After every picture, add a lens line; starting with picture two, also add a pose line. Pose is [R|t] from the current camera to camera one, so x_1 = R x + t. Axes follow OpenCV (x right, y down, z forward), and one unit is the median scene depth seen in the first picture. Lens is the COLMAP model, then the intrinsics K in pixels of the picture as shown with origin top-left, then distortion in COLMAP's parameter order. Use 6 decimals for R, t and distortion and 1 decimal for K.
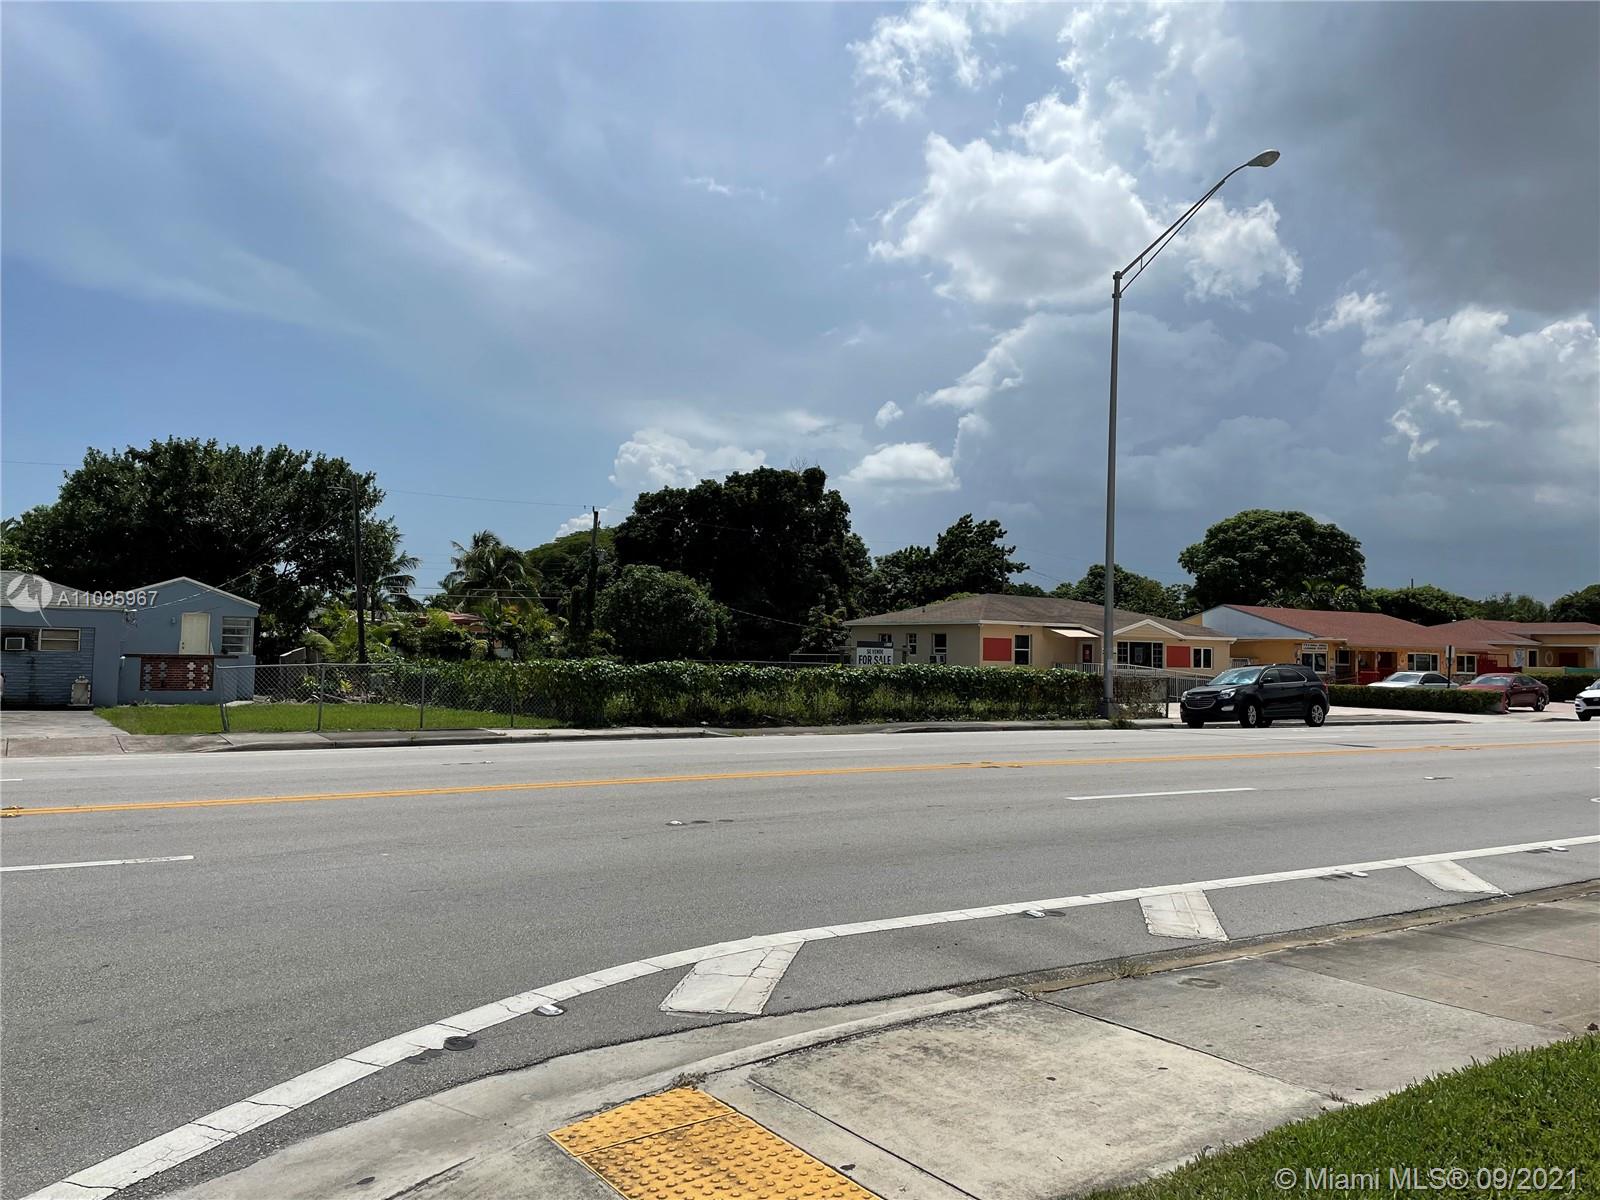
lens RADIAL K [[1201.6, 0, 800.3], [0, 1201.6, 591.5], [0, 0, 1]] dist [0.064985, -0.089874]
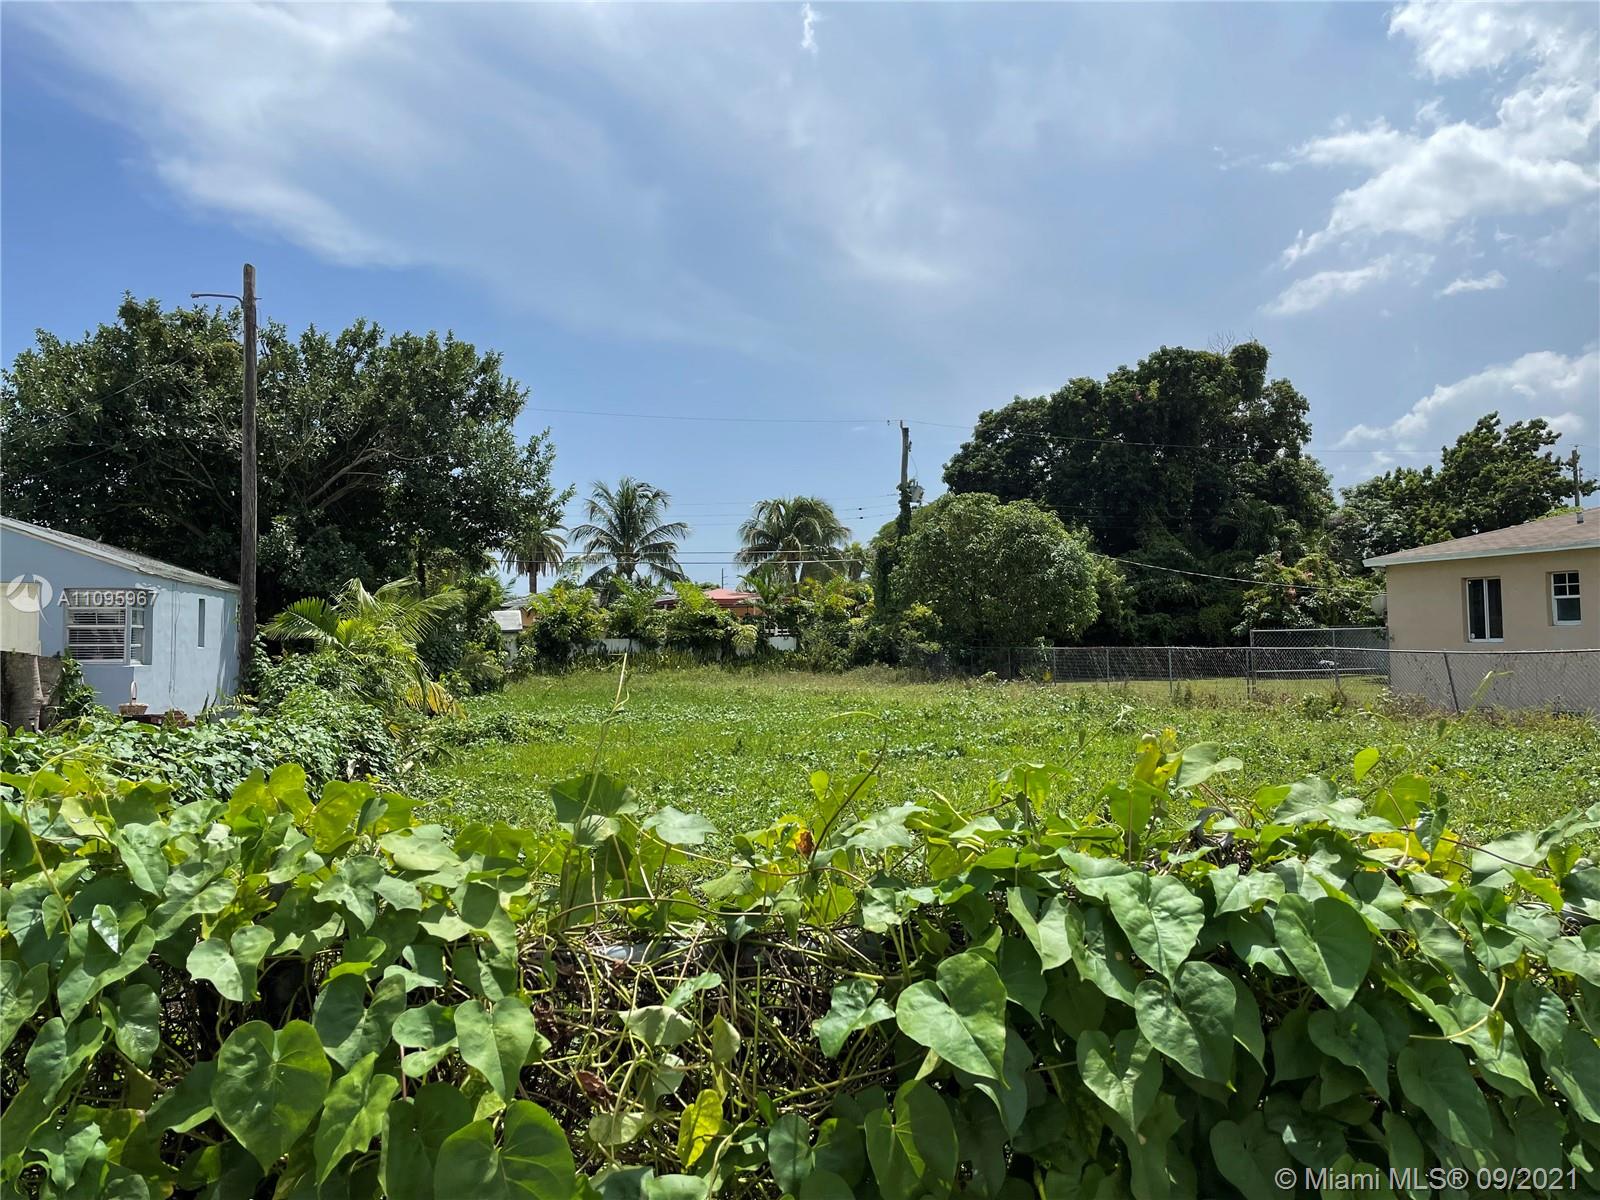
lens RADIAL K [[1201.6, 0, 790.8], [0, 1201.6, 584.7], [0, 0, 1]] dist [0.064985, -0.089874]
pose [[0.944751, -0.045266, -0.324647, -0.015241], [0.047159, 0.998885, -0.002038, 0.016530], [0.324378, -0.013384, 0.945833, 0.306416]]
